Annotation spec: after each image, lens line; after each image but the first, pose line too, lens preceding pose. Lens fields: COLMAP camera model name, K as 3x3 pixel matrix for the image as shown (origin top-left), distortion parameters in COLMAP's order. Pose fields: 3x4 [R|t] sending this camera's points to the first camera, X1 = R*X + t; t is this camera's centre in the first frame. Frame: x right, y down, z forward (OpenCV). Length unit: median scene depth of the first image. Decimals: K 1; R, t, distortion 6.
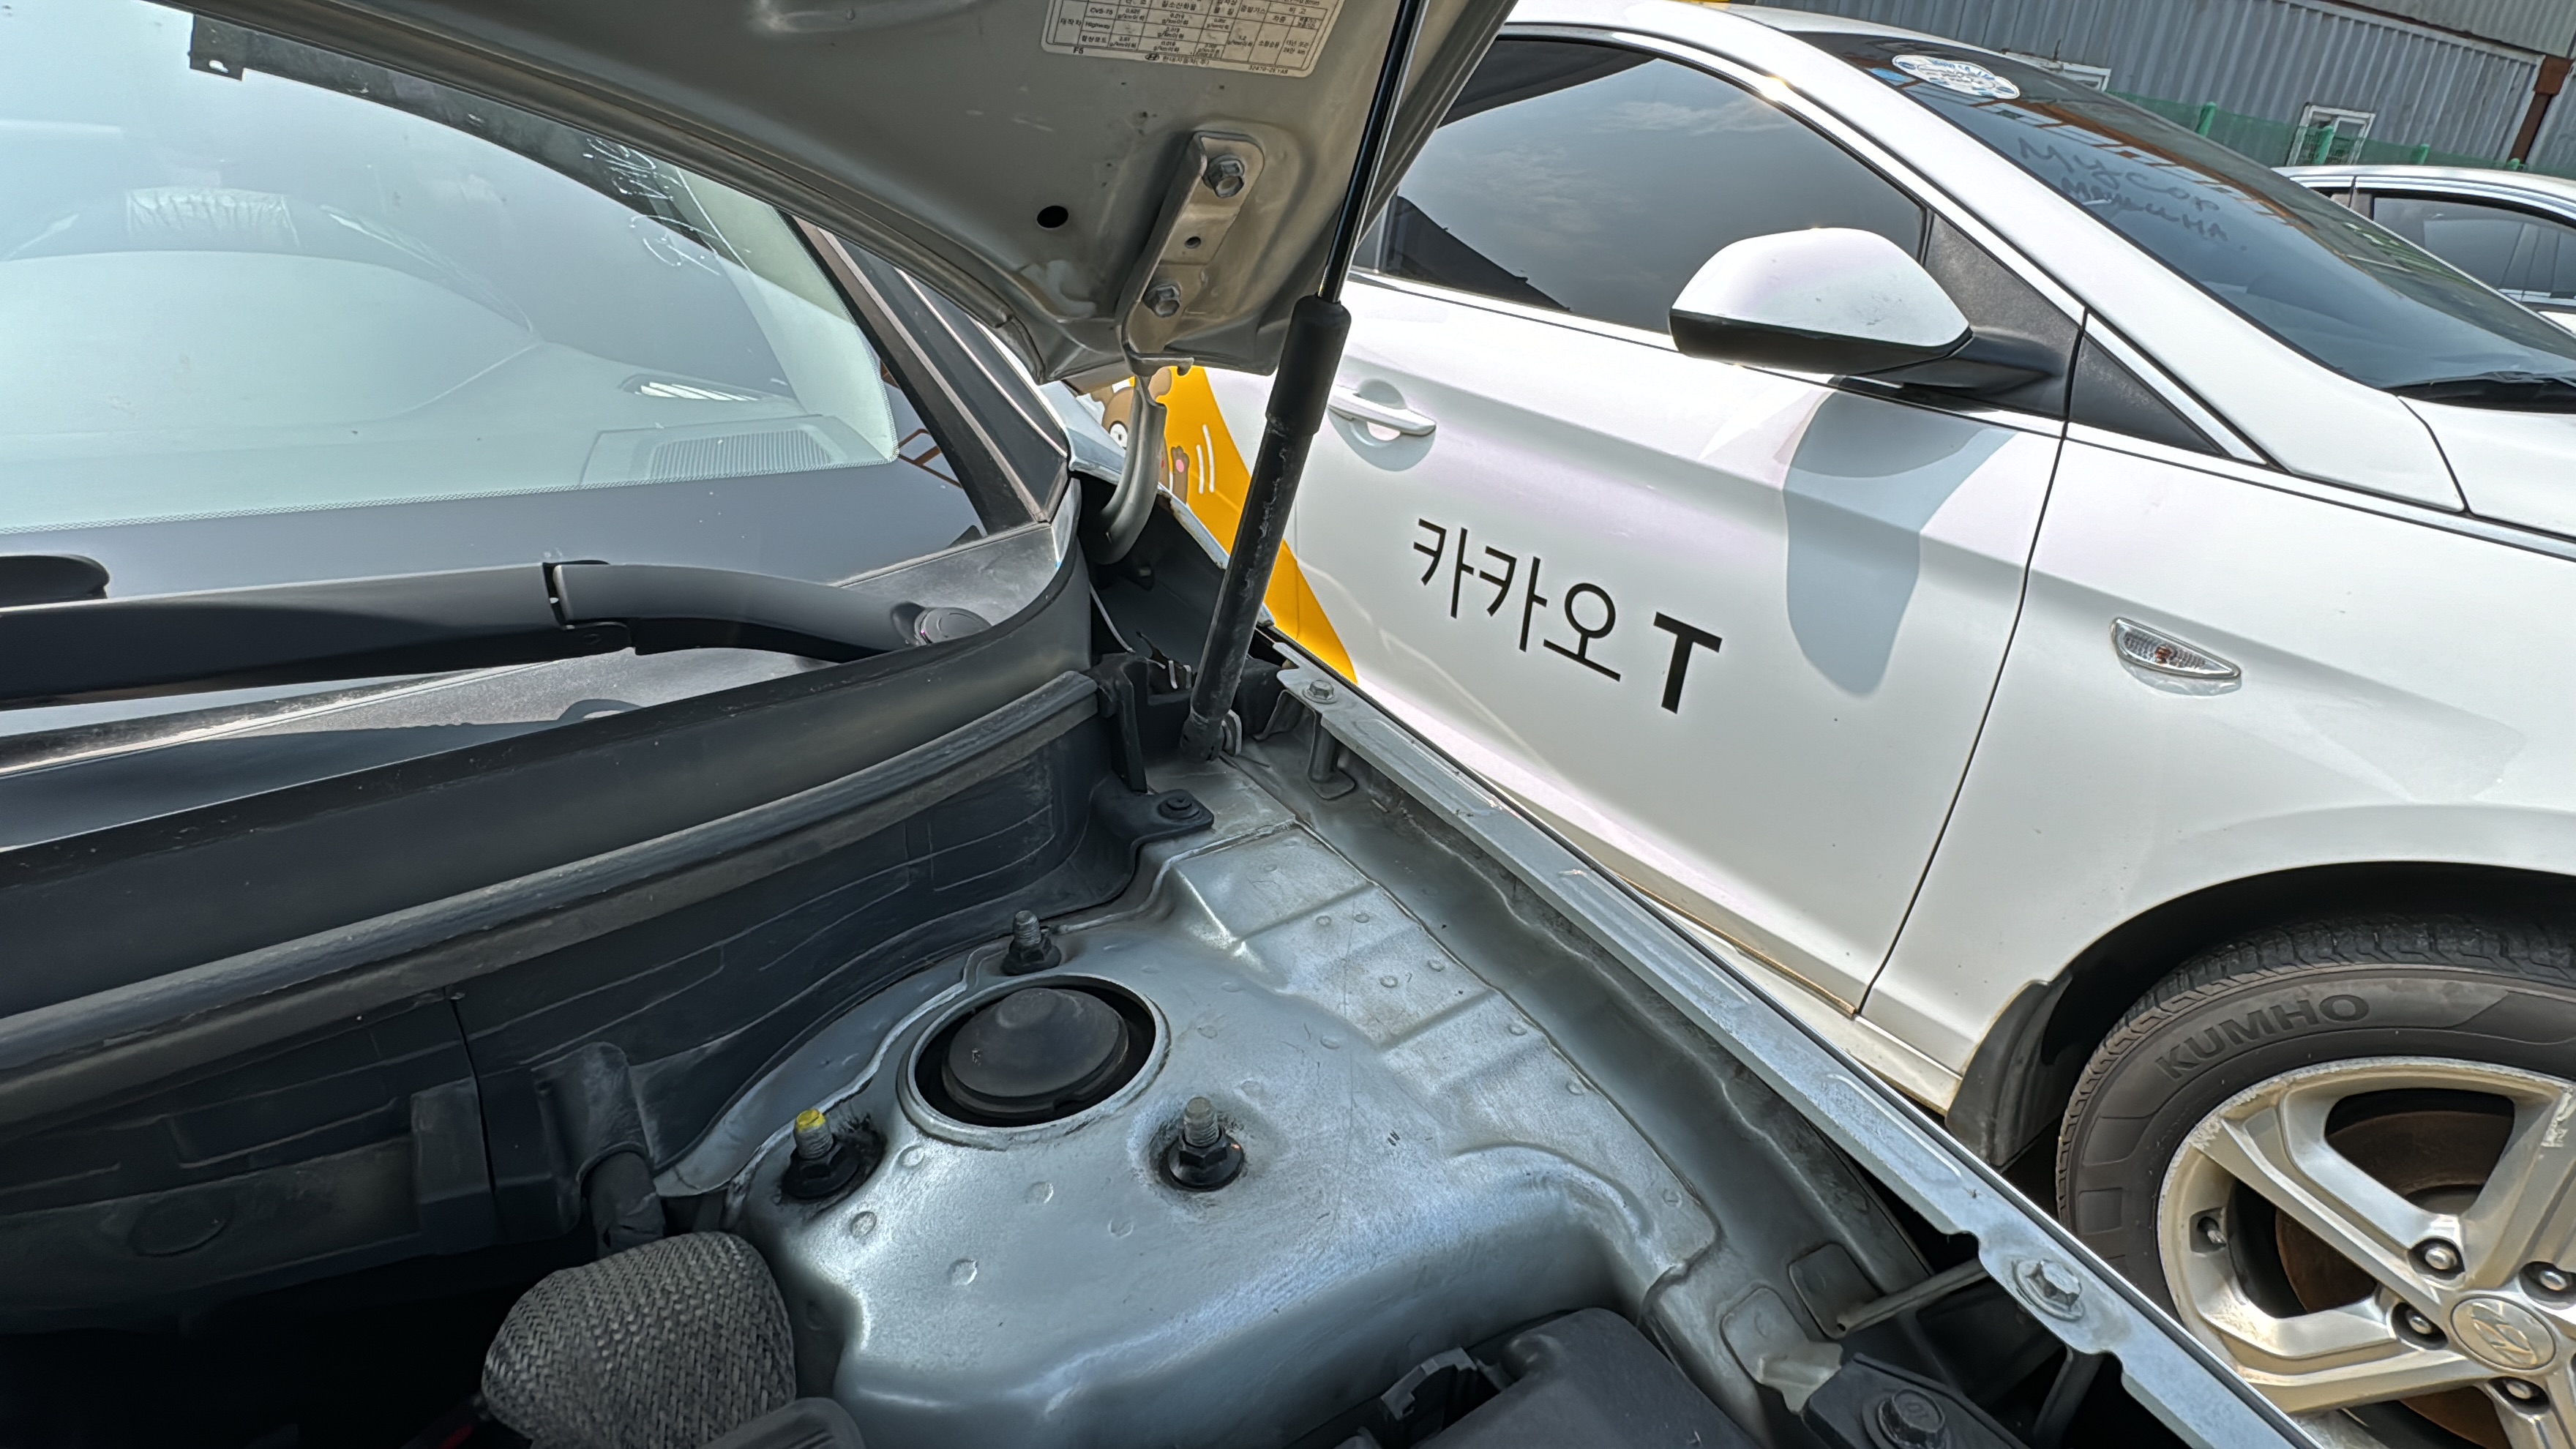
lens RADIAL K [[1179.6, 0, 1283.6], [0, 1179.6, 727.0], [0, 0, 1]] dist [0.001781, -0.000703]
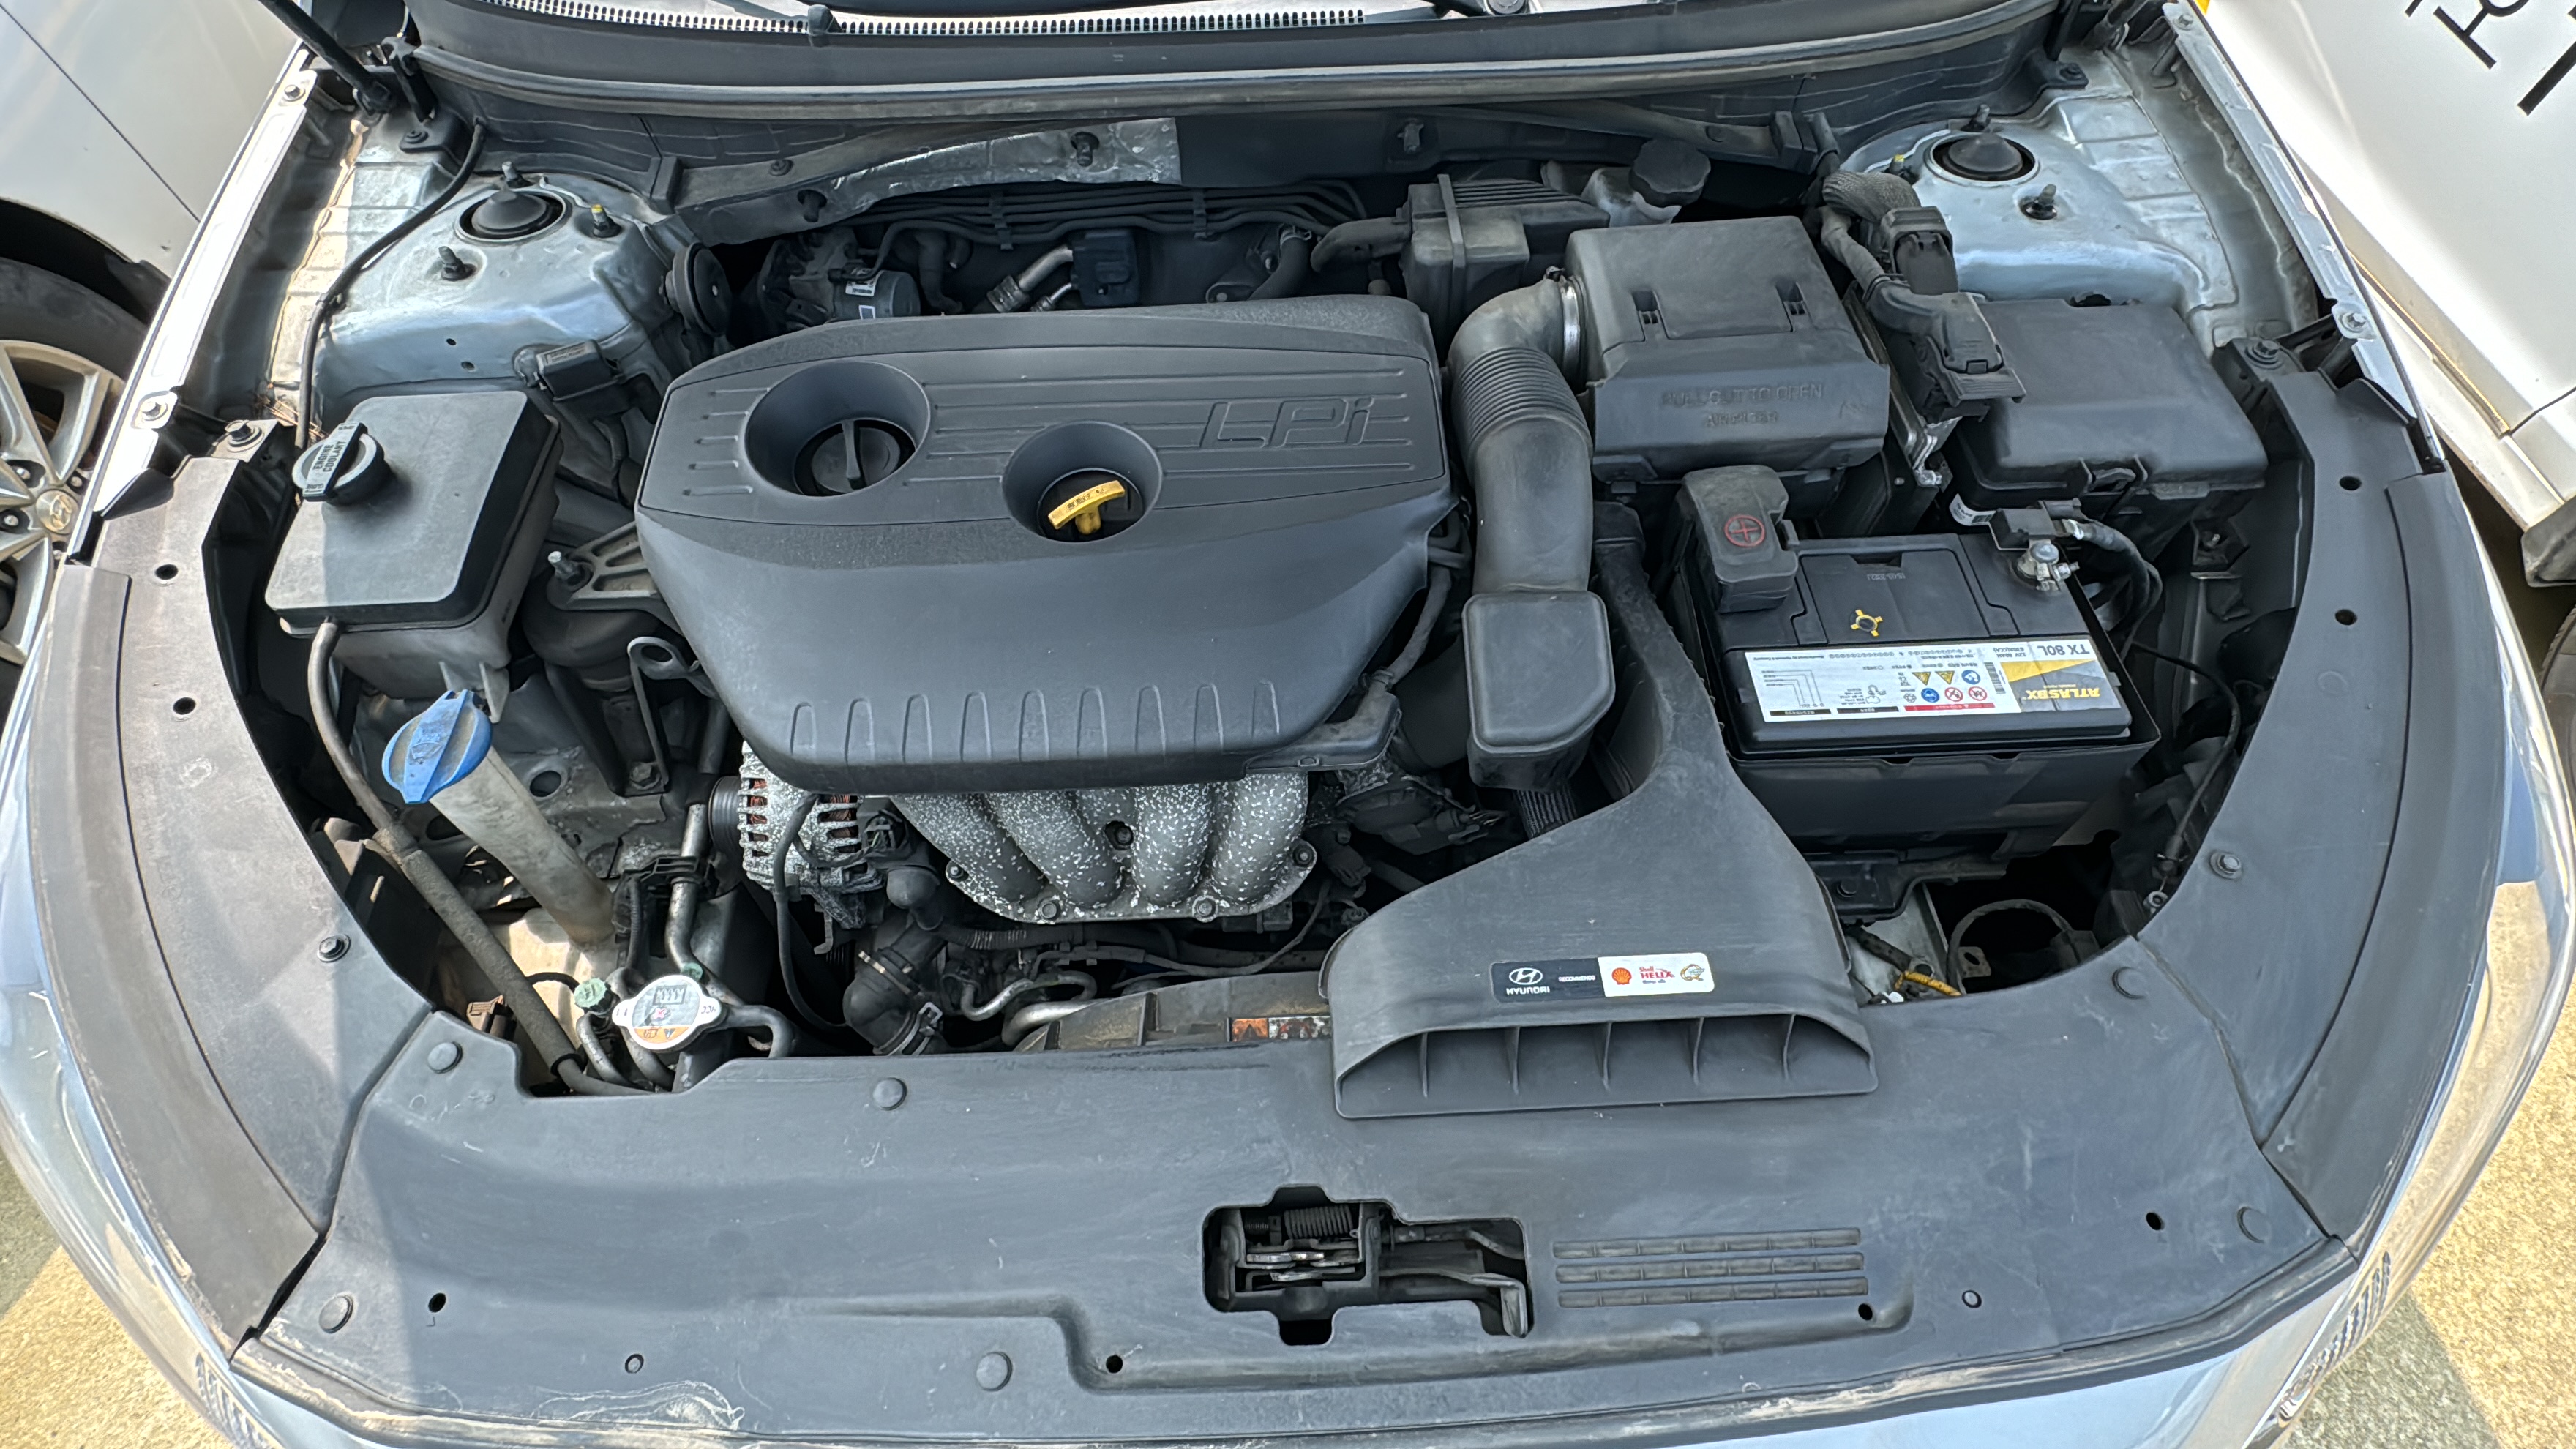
lens RADIAL K [[1179.6, 0, 1283.6], [0, 1179.6, 727.0], [0, 0, 1]] dist [0.001781, -0.000703]
pose [[0.852384, 0.407650, -0.327510, -0.137674], [-0.168643, 0.807152, 0.565743, 0.064581], [0.494976, -0.426998, 0.756750, -1.875816]]
